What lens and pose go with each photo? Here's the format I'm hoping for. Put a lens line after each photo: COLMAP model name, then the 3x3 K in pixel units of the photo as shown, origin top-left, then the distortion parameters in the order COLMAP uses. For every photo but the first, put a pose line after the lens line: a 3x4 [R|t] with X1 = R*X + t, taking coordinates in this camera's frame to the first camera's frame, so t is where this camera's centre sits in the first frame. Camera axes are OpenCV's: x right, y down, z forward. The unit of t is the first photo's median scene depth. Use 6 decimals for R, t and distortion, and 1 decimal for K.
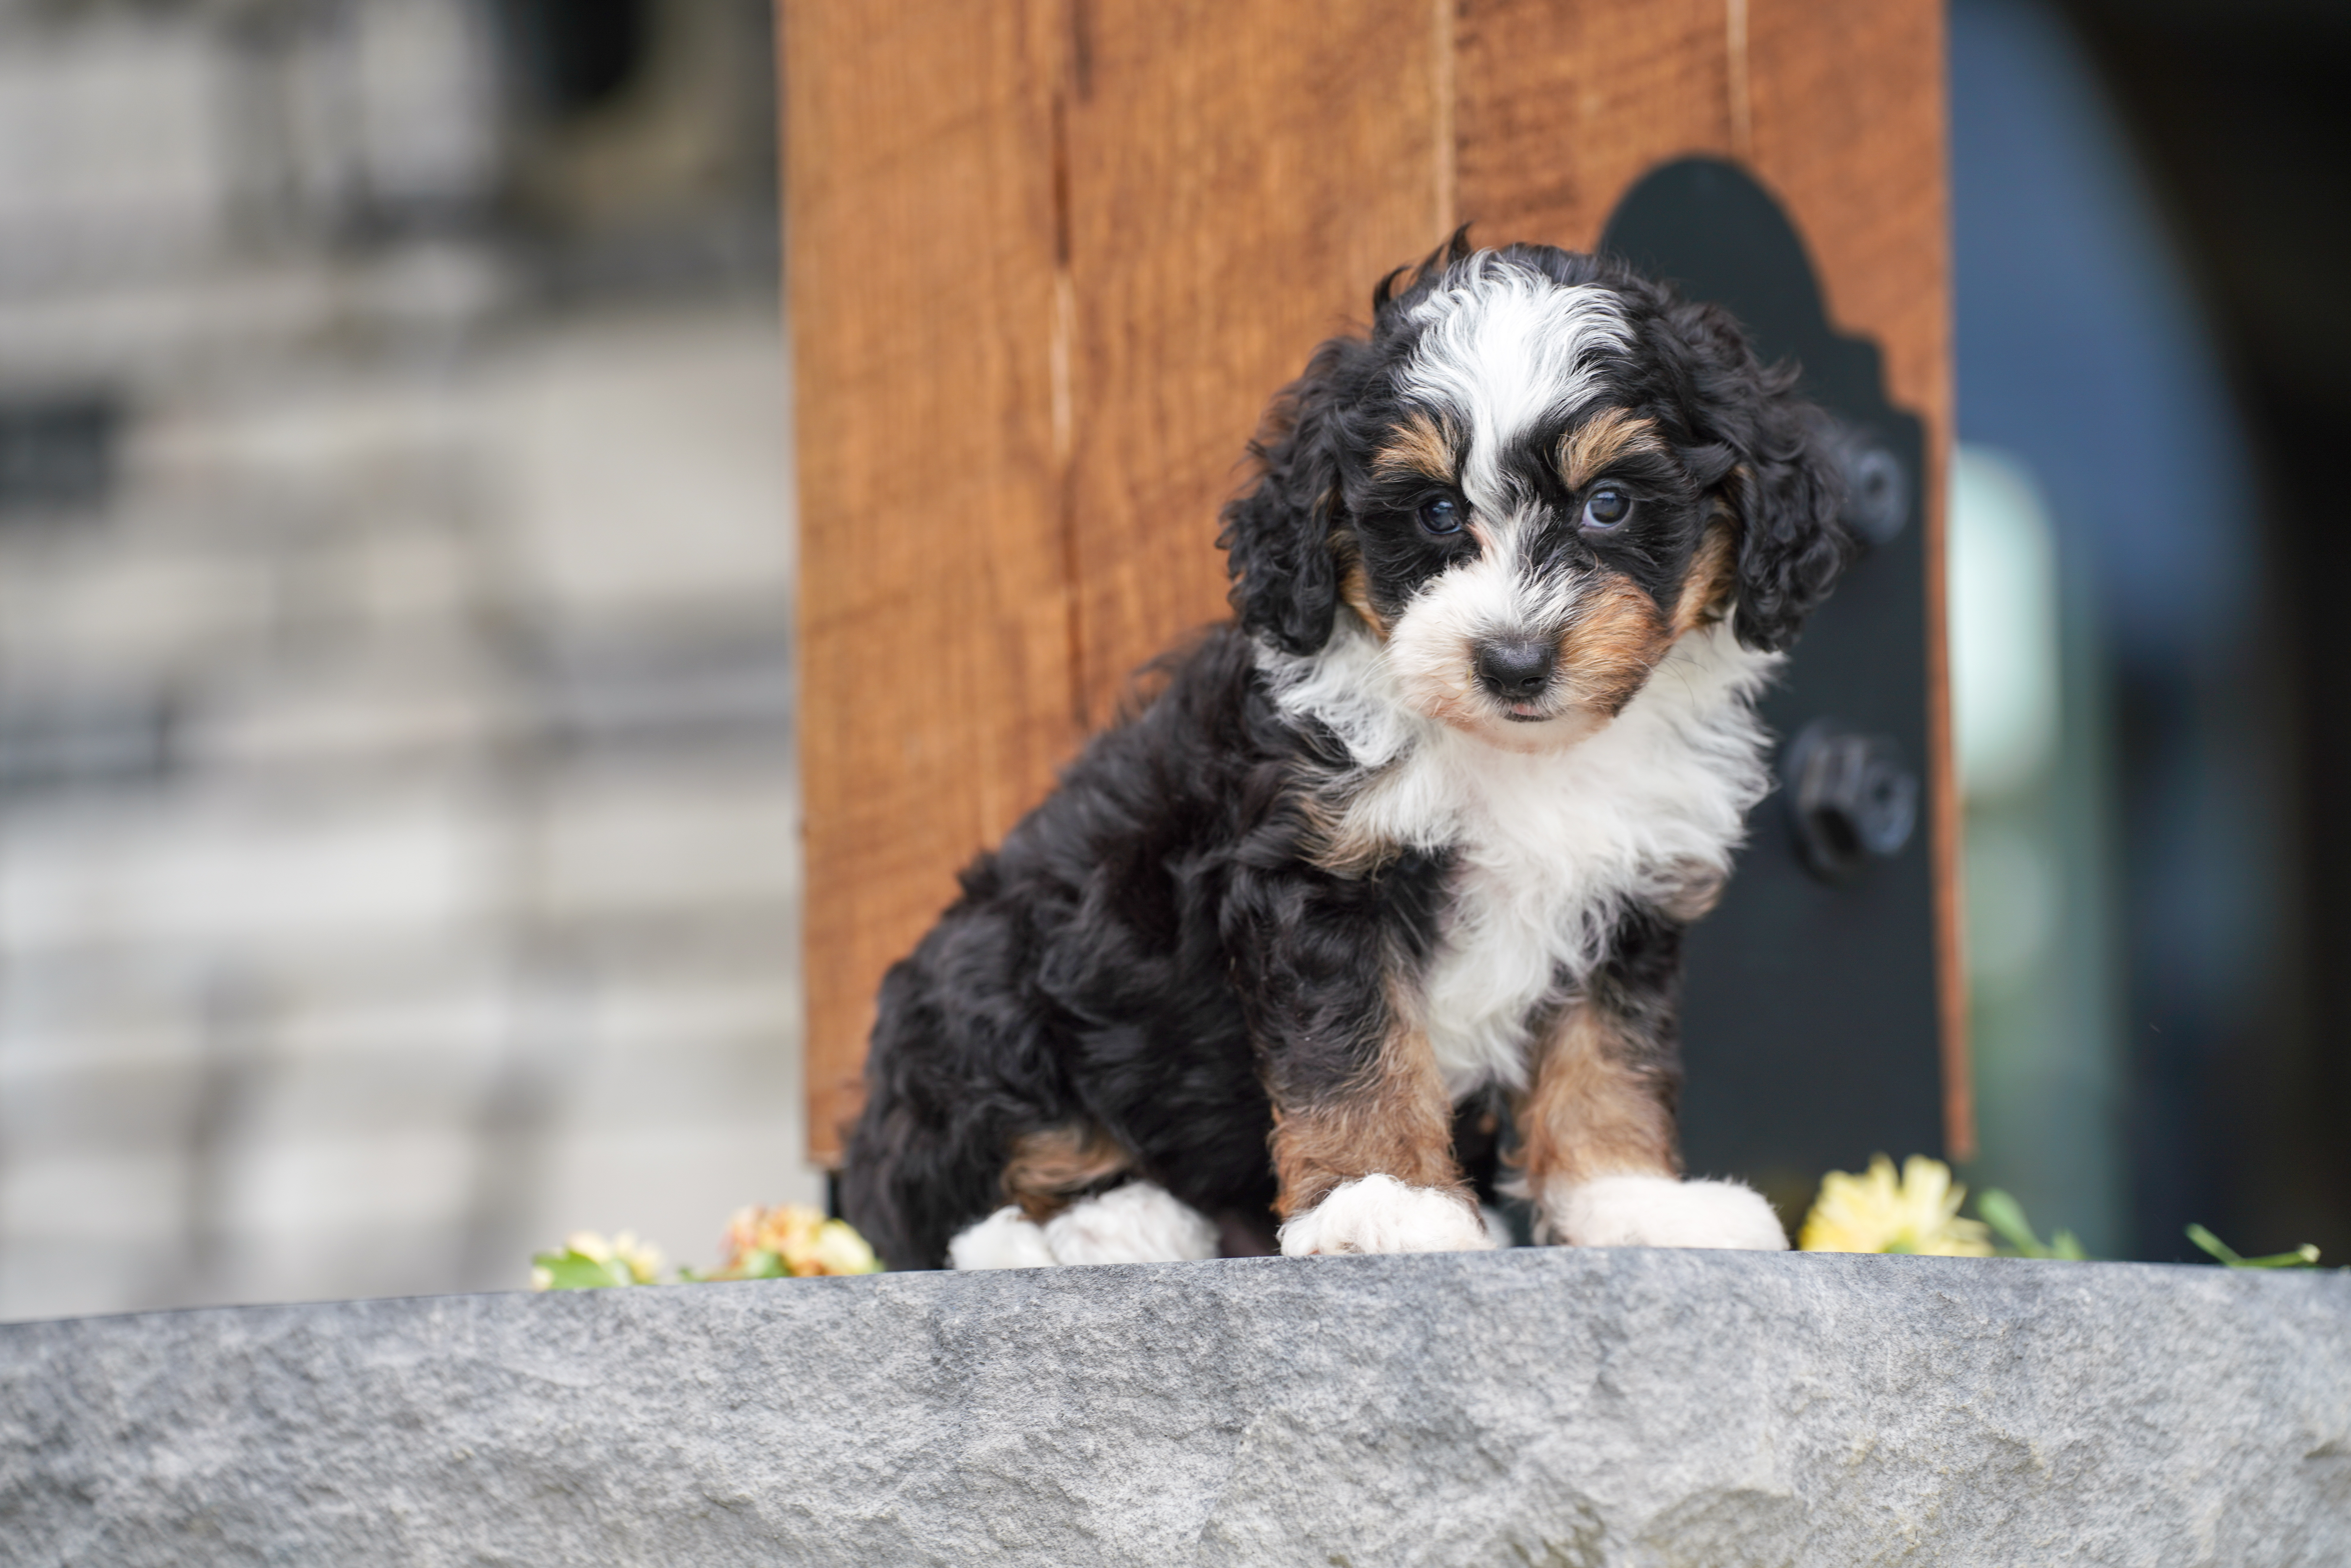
lens RADIAL K [[9805.0, 0, 1172.1], [0, 9805.0, 791.8], [0, 0, 1]] dist [2.091427, 0.000000]
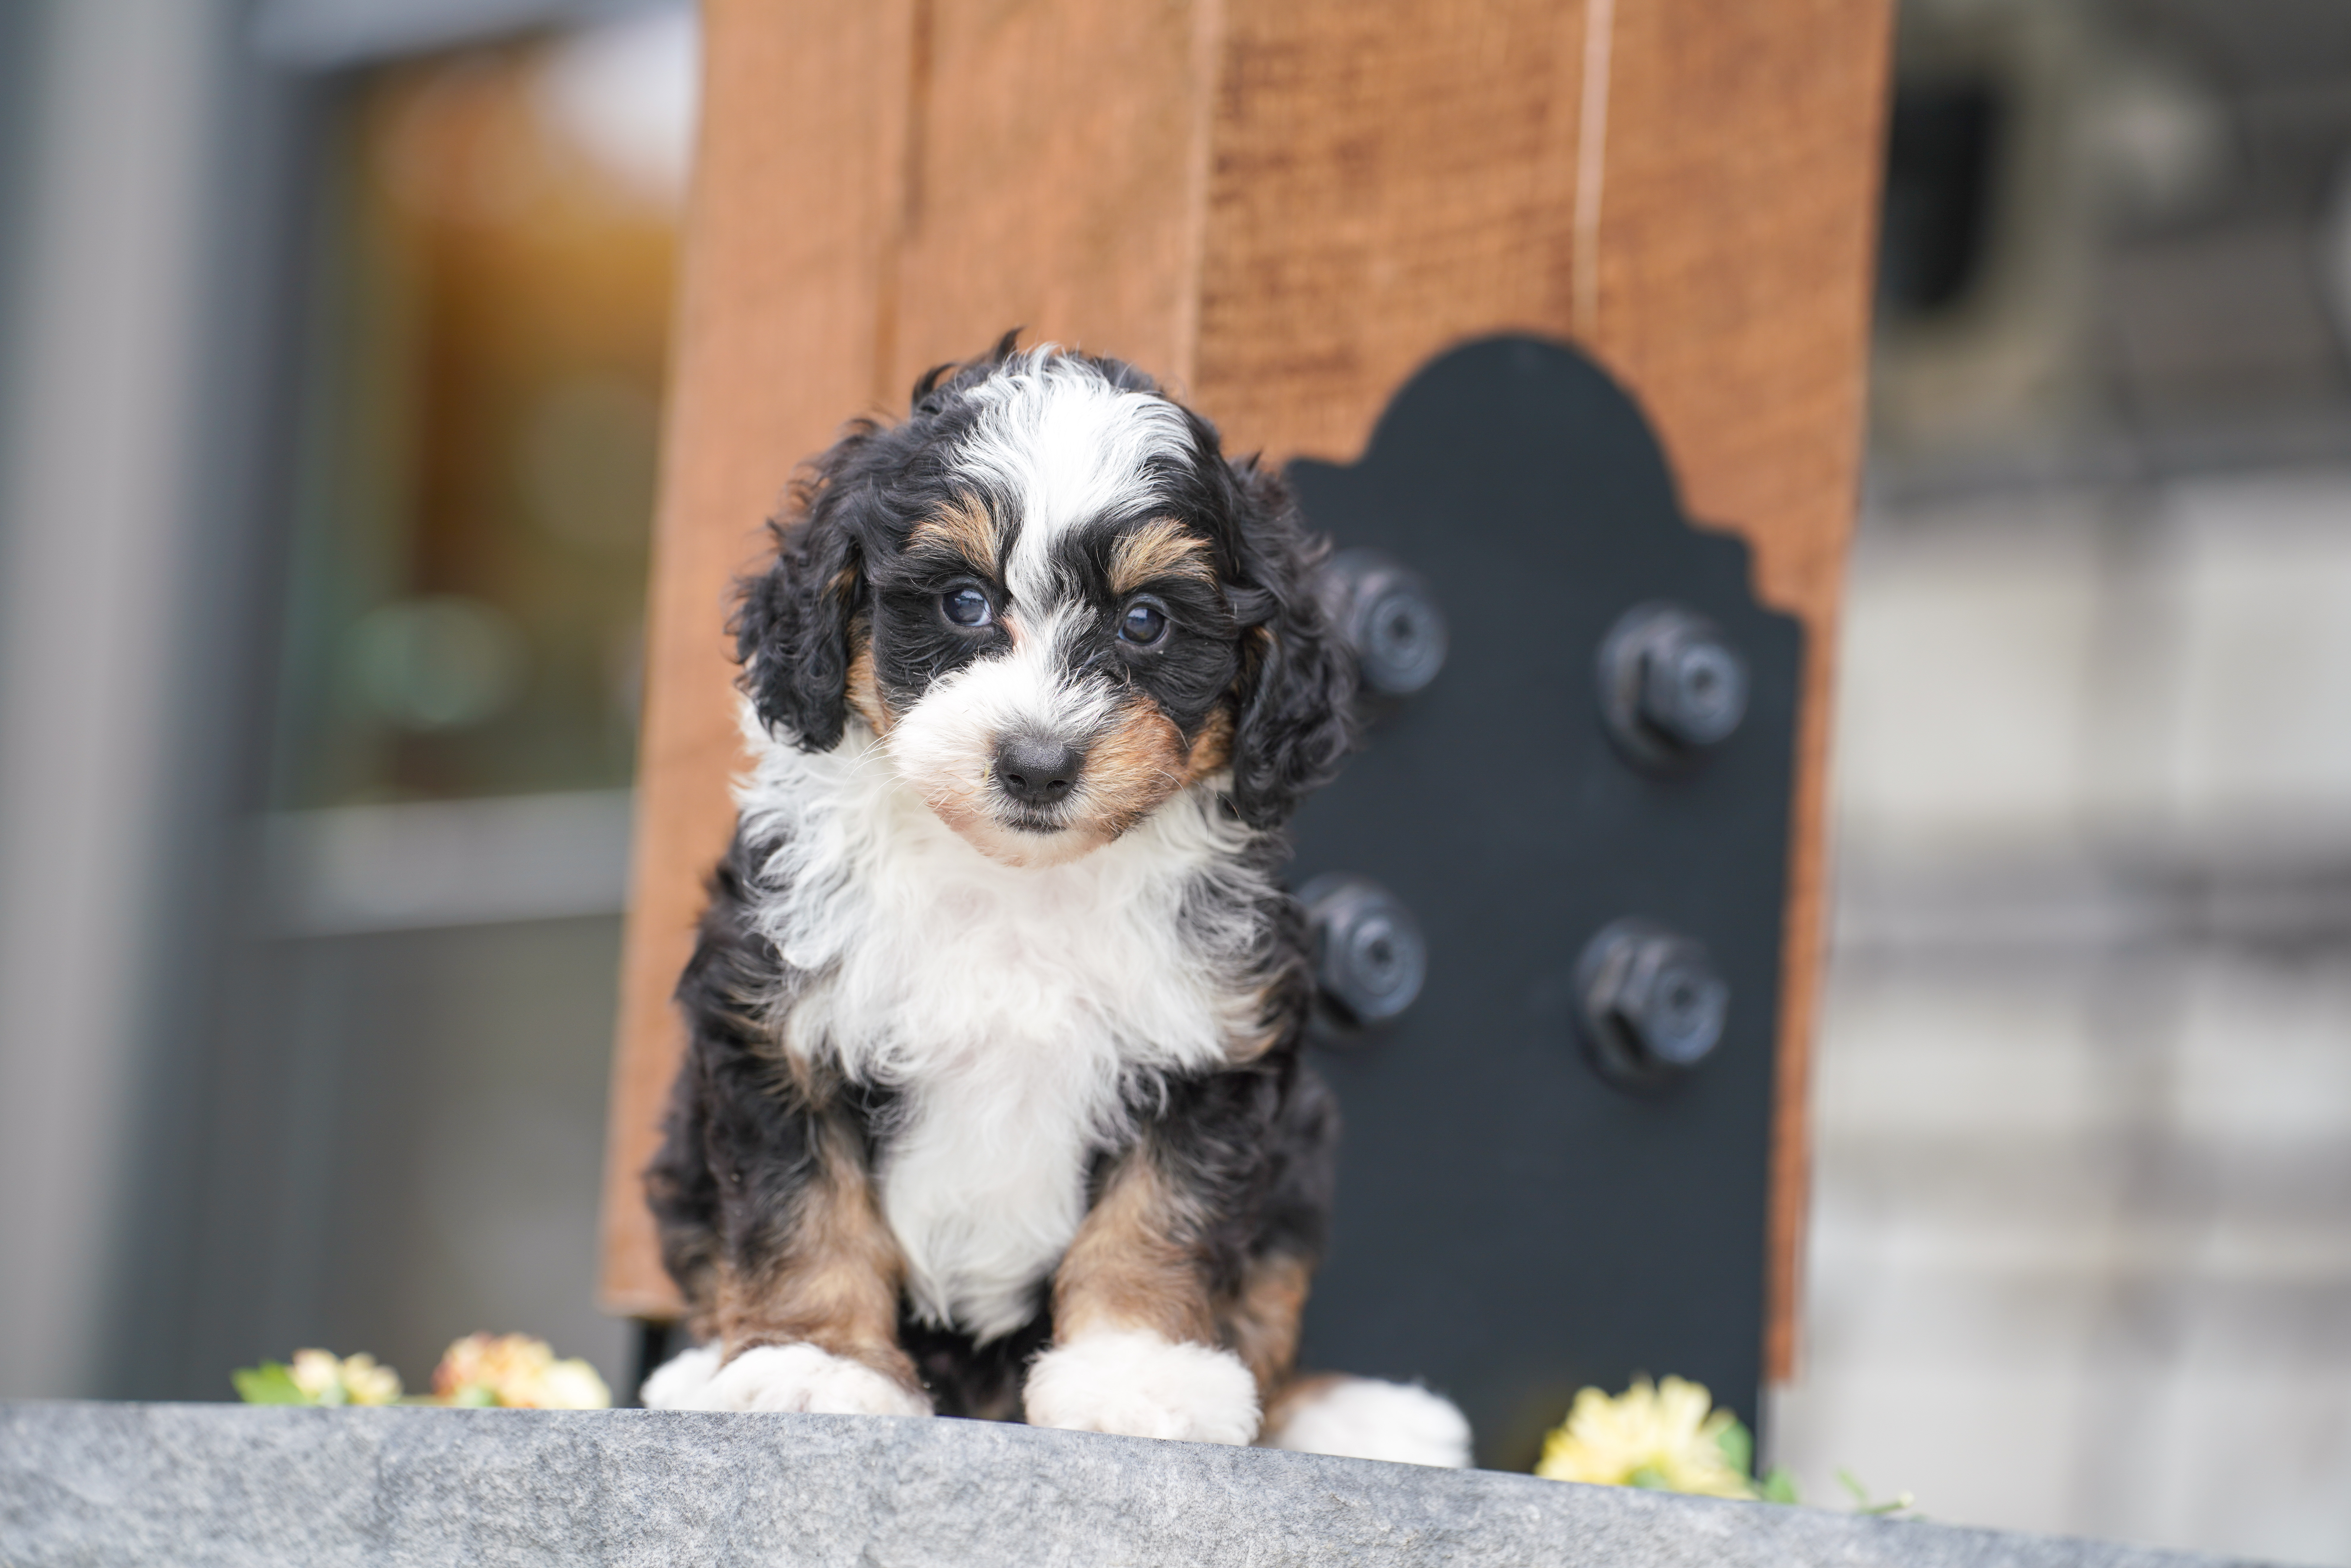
lens RADIAL K [[9805.0, 0, 1137.3], [0, 9805.0, 769.6], [0, 0, 1]] dist [2.091427, 0.000000]
pose [[0.967079, 0.061162, -0.247015, 0.285720], [-0.068163, 0.997476, -0.019881, 0.000629], [0.245176, 0.036063, 0.968808, 0.061571]]
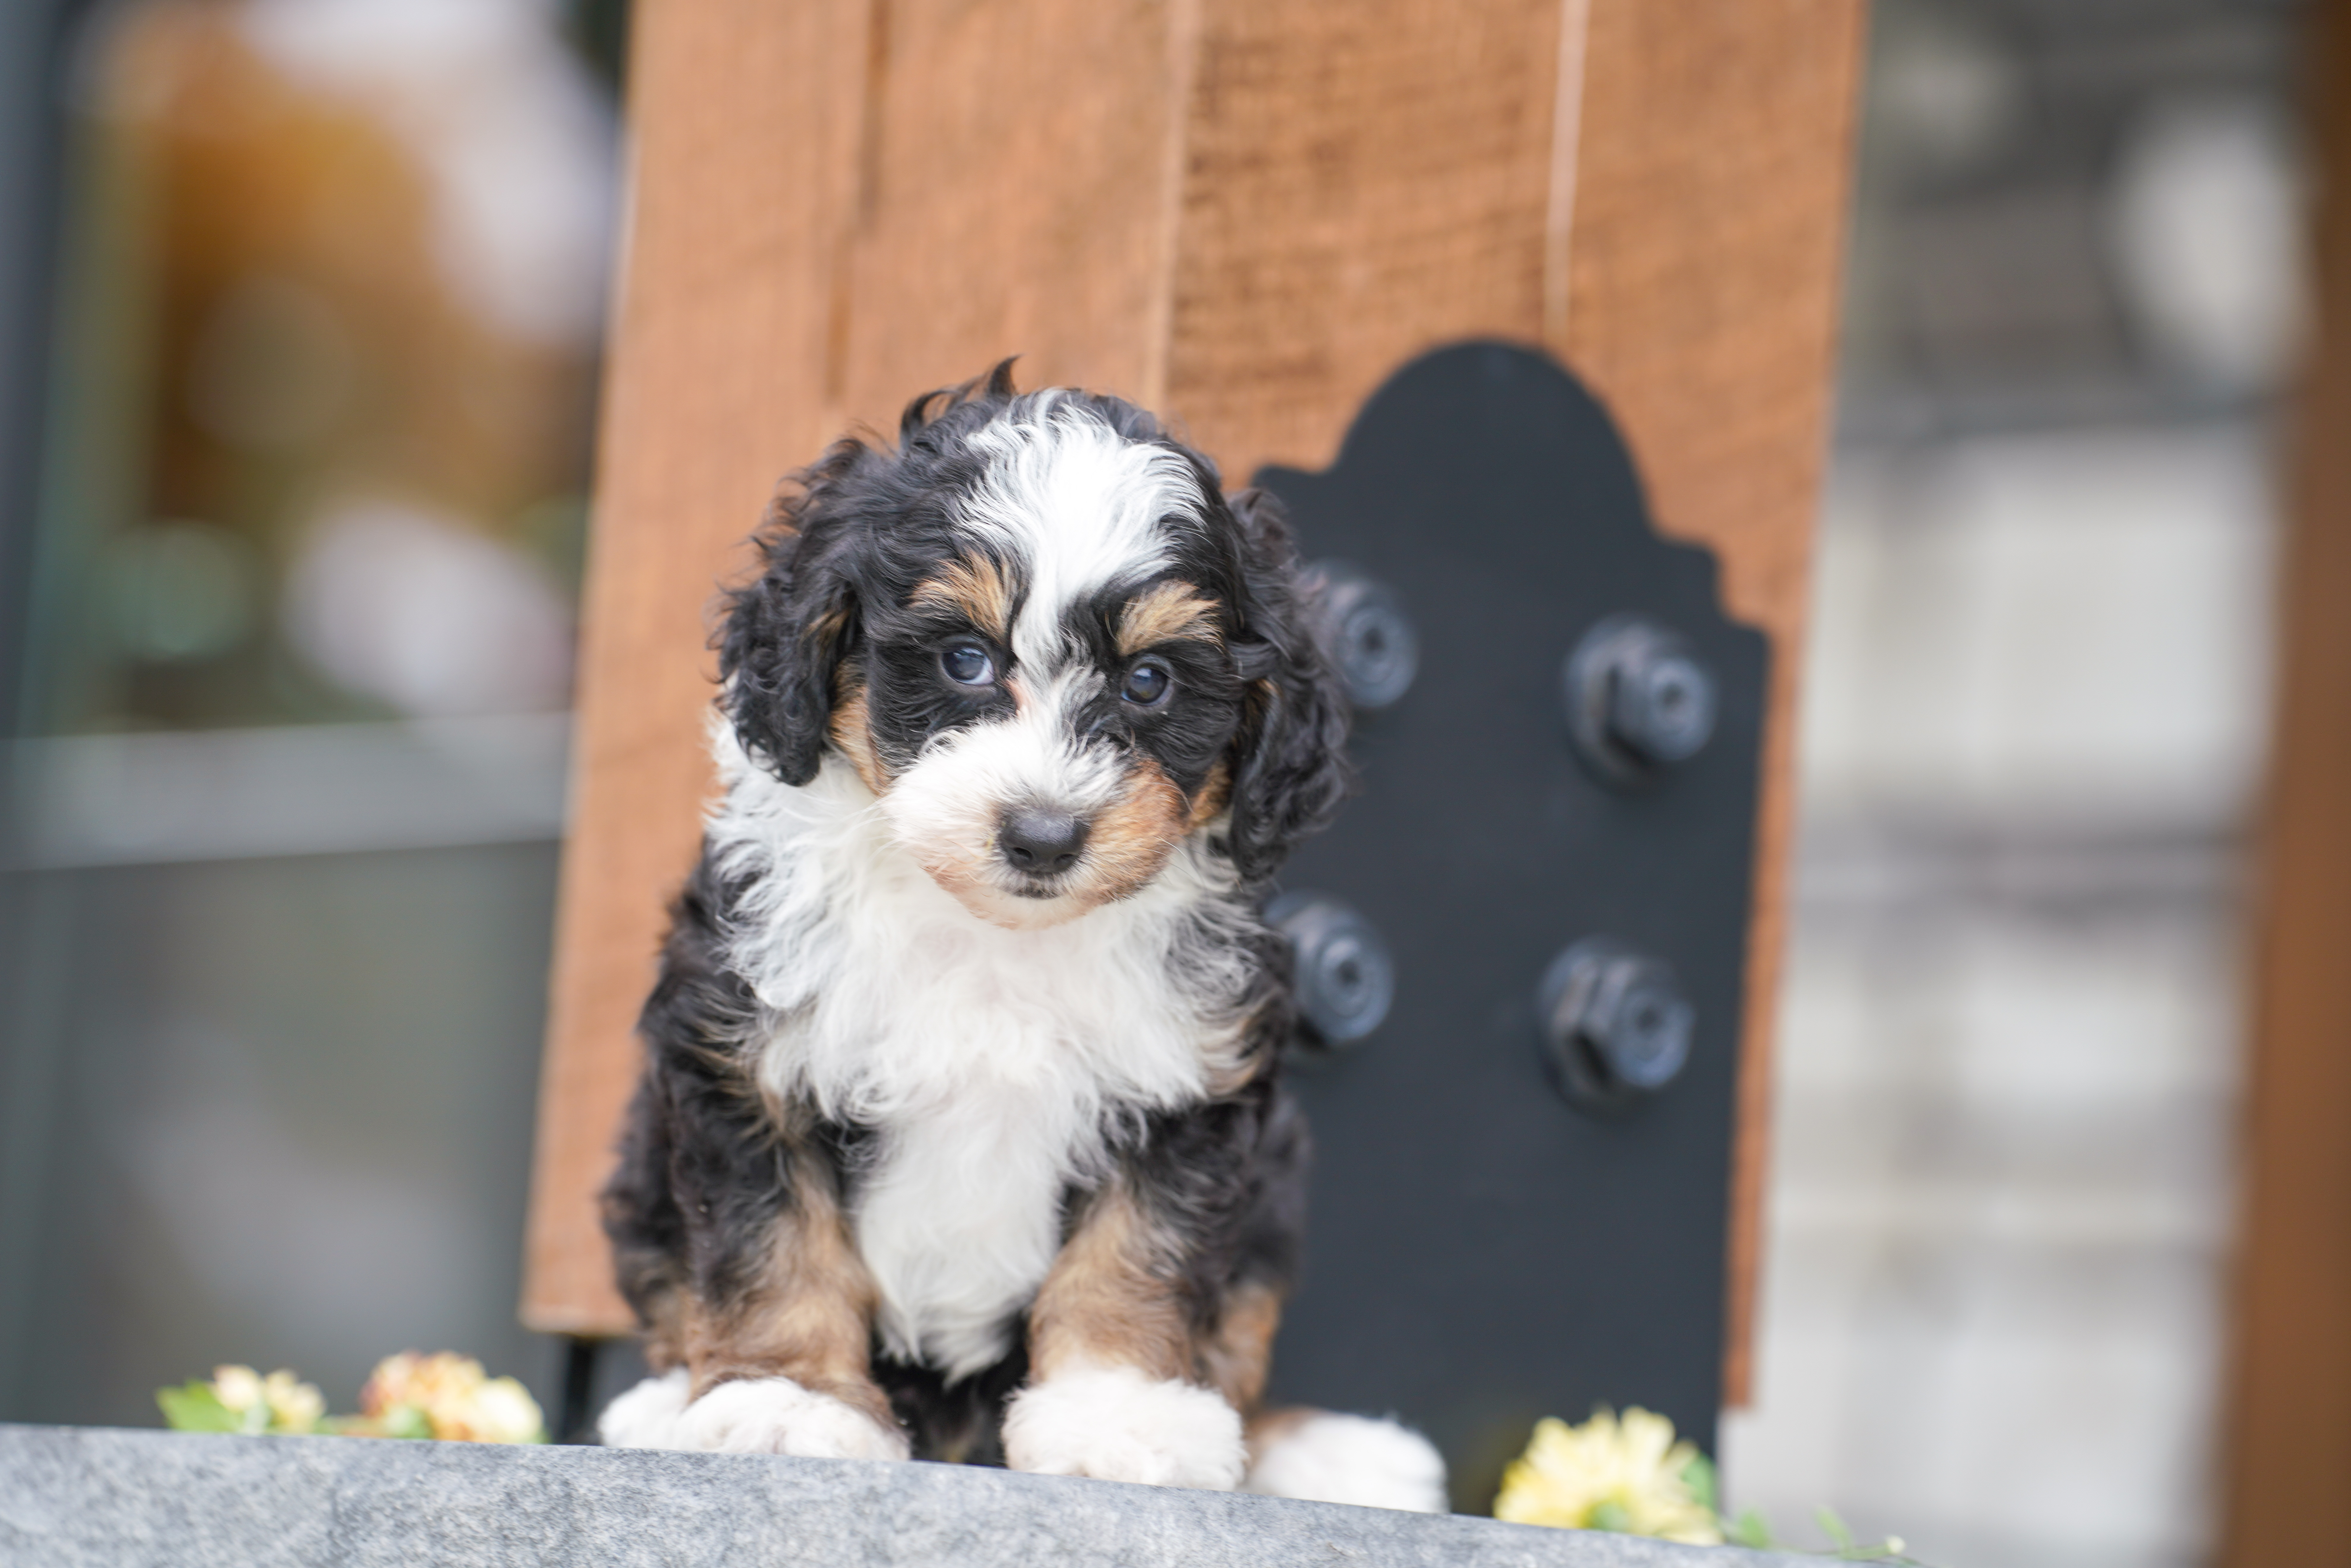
lens RADIAL K [[9805.0, 0, 1139.7], [0, 9805.0, 763.3], [0, 0, 1]] dist [2.091427, 0.000000]
pose [[0.974313, 0.075304, -0.212236, 0.247688], [-0.079920, 0.996713, -0.013241, -0.009009], [0.210541, 0.029862, 0.977129, 0.077653]]
